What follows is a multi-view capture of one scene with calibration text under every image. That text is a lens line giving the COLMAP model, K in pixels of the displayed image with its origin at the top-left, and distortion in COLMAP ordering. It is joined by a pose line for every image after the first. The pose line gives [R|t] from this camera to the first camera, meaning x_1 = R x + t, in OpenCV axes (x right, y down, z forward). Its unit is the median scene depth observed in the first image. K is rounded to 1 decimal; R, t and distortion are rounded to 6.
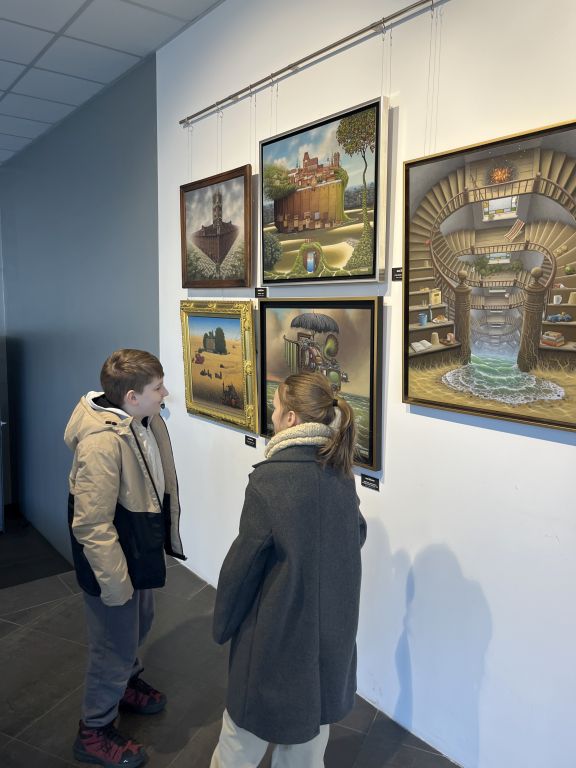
lens RADIAL K [[584.1, 0, 288.0], [0, 584.1, 384.0], [0, 0, 1]] dist [0.056889, -0.072260]
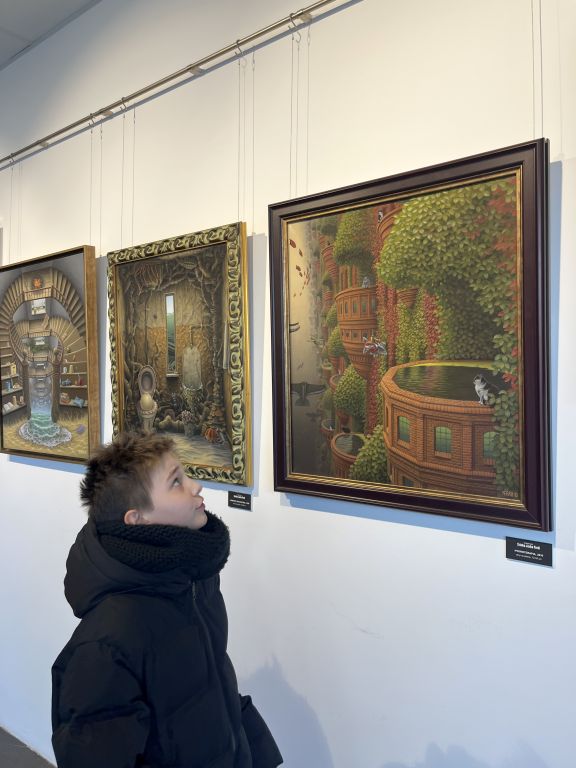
lens RADIAL K [[584.1, 0, 288.0], [0, 584.1, 384.0], [0, 0, 1]] dist [0.056889, -0.072260]
pose [[0.972852, 0.003037, 0.231409, 0.576328], [0.029666, 0.990028, -0.137709, 0.089753], [-0.229519, 0.140835, 0.963061, -0.431064]]
